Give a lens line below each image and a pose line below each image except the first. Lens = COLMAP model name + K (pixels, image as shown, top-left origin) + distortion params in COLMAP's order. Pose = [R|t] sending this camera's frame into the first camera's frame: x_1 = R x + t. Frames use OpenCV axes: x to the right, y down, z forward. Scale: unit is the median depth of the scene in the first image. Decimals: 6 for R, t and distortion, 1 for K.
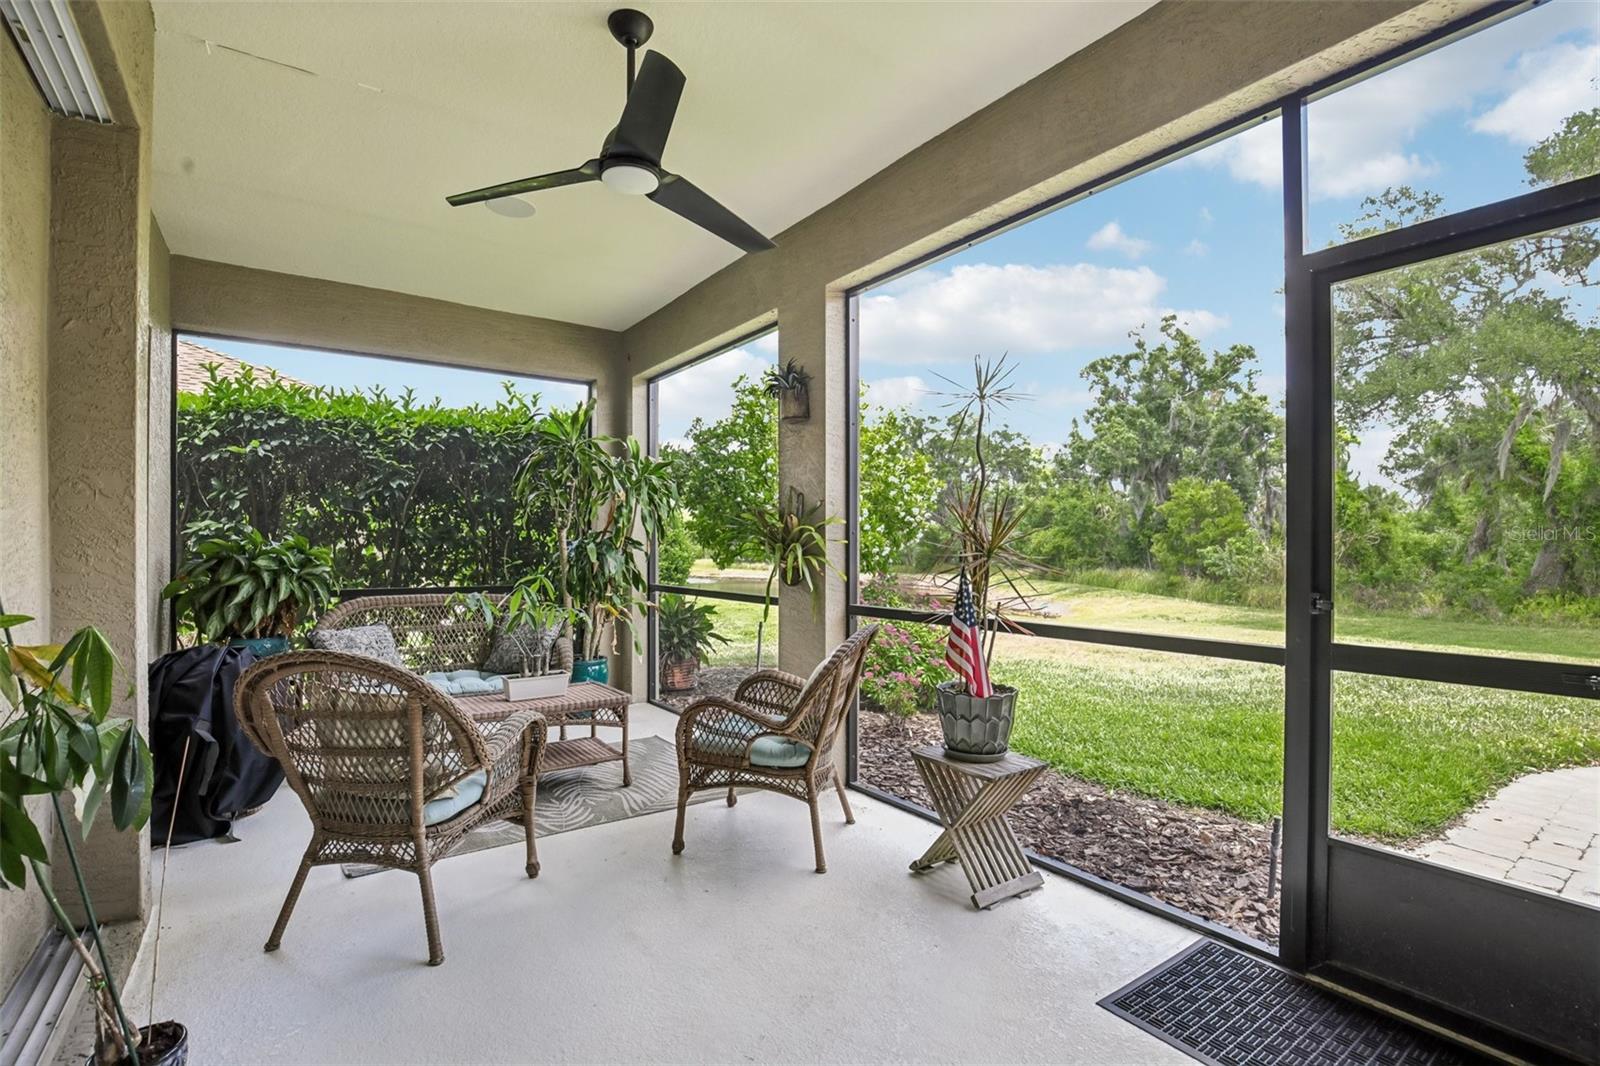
lens RADIAL K [[730.6, 0, 802.0], [0, 730.6, 546.8], [0, 0, 1]] dist [-0.029929, 0.009352]
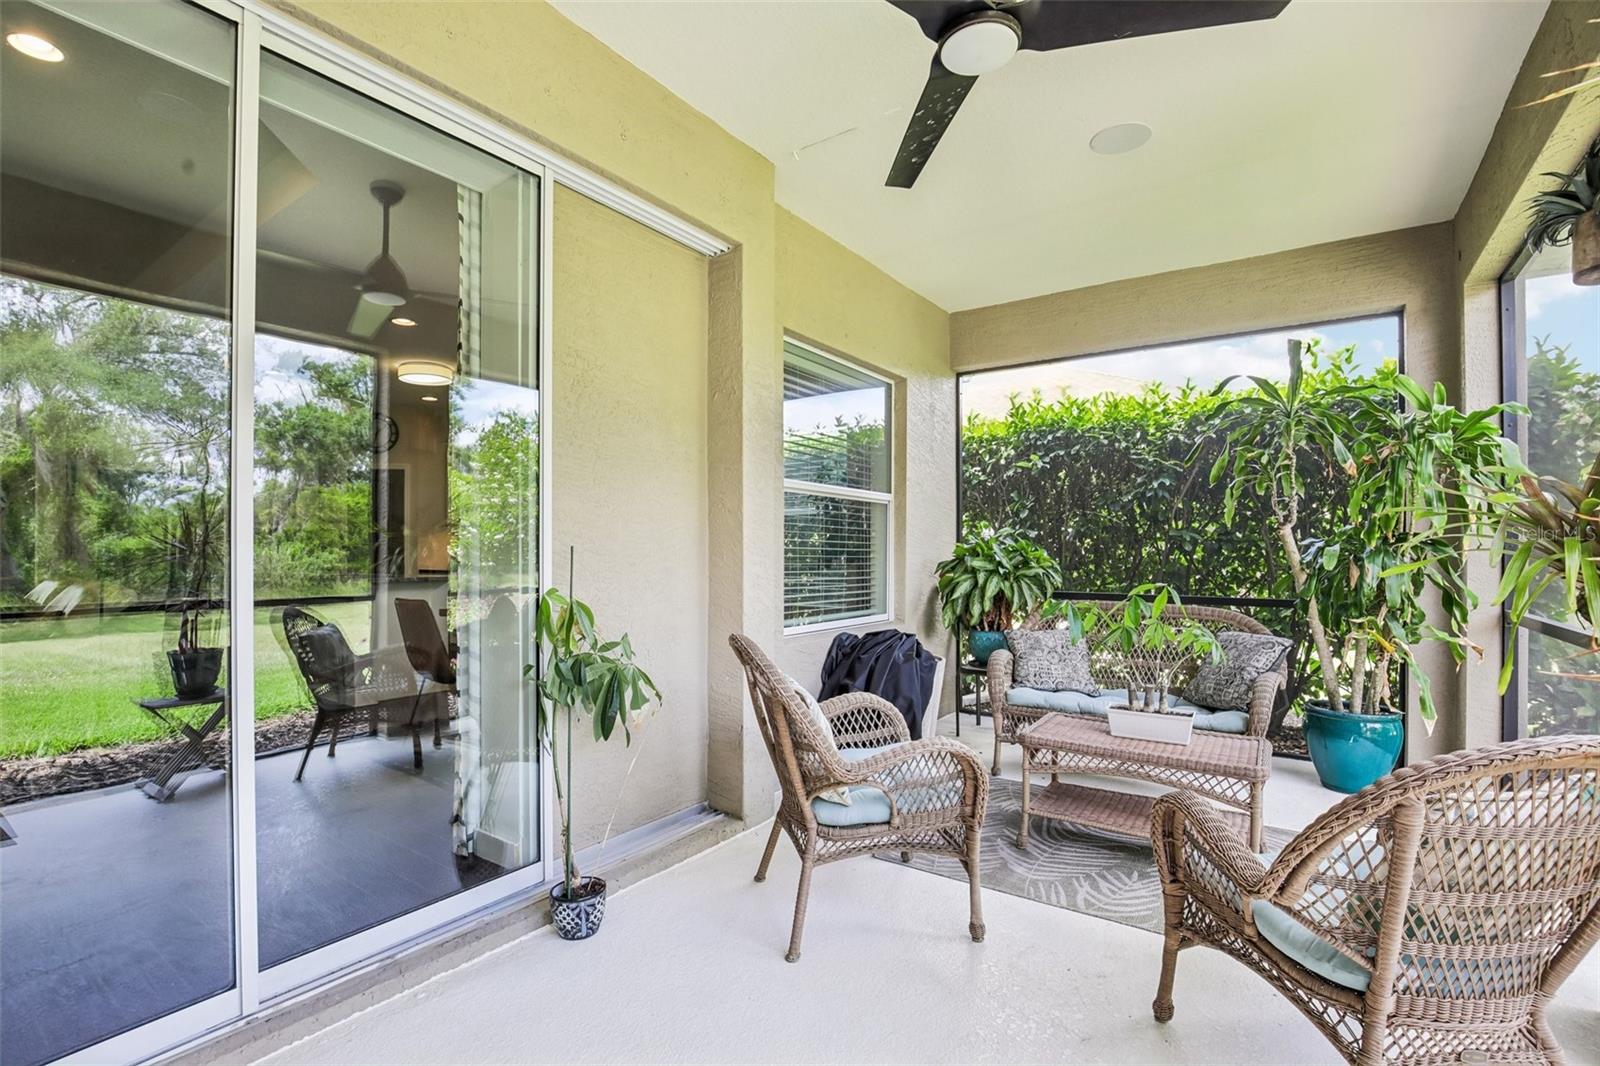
lens RADIAL K [[738.6, 0, 808.3], [0, 738.6, 547.3], [0, 0, 1]] dist [-0.015441, 0.000909]
pose [[0.338071, -0.005142, -0.941107, 0.197953], [-0.001393, 0.999981, -0.005964, 0.002870], [0.941120, 0.003327, 0.338057, 0.283419]]
